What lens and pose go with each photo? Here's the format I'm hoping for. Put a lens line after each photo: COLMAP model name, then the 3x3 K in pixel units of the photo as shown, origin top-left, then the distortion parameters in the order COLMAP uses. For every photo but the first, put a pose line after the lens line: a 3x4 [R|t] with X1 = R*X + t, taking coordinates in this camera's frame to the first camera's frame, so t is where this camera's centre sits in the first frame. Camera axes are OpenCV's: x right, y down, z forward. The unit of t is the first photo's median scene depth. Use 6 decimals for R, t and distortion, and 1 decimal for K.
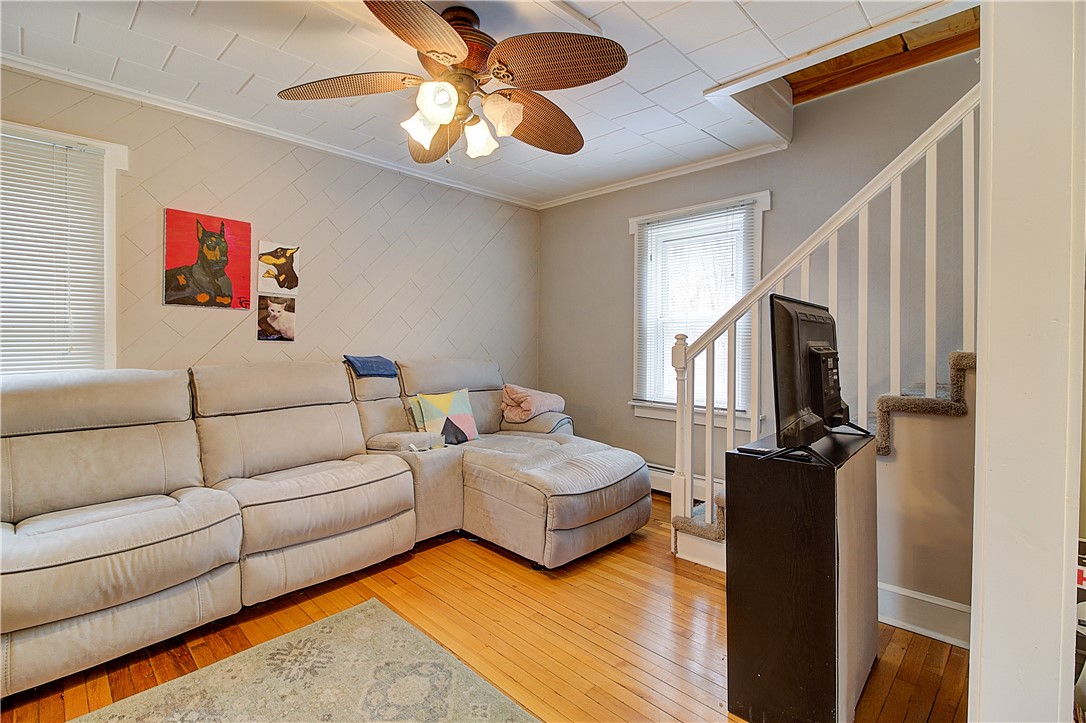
lens RADIAL K [[495.7, 0, 544.8], [0, 495.7, 351.3], [0, 0, 1]] dist [0.016834, -0.014916]
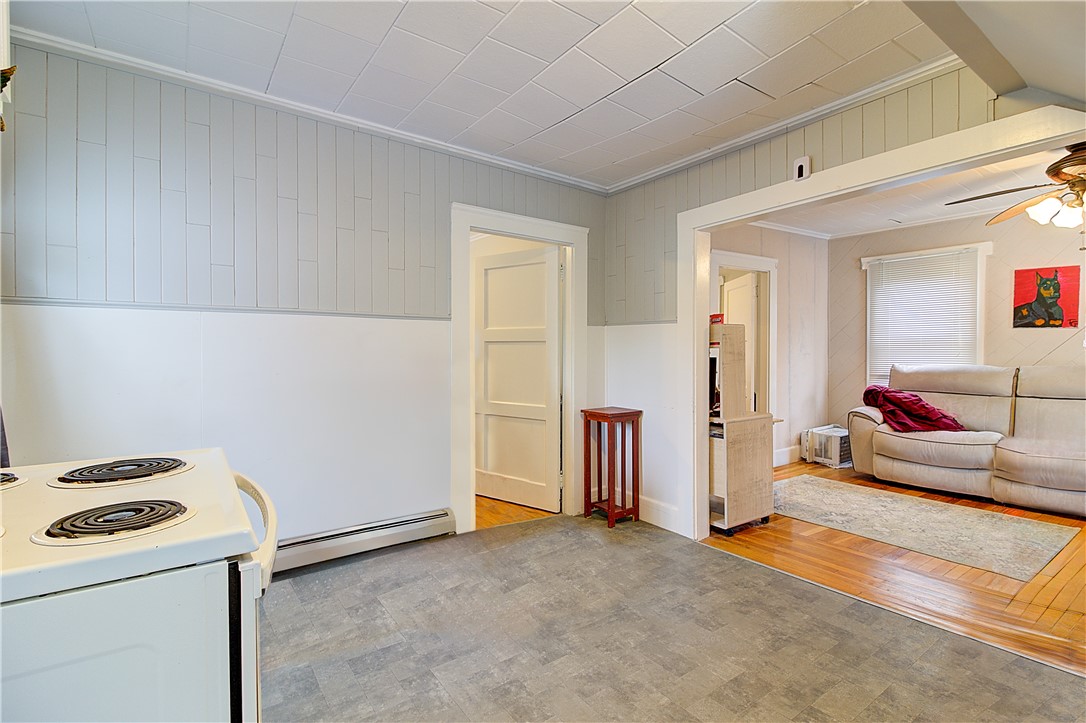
lens RADIAL K [[488.6, 0, 539.7], [0, 488.6, 348.9], [0, 0, 1]] dist [0.000234, -0.000023]
pose [[-0.180374, -0.000097, -0.983598, 1.104971], [-0.015563, 0.999875, 0.002755, -0.004508], [0.983475, 0.015804, -0.180353, -0.254971]]
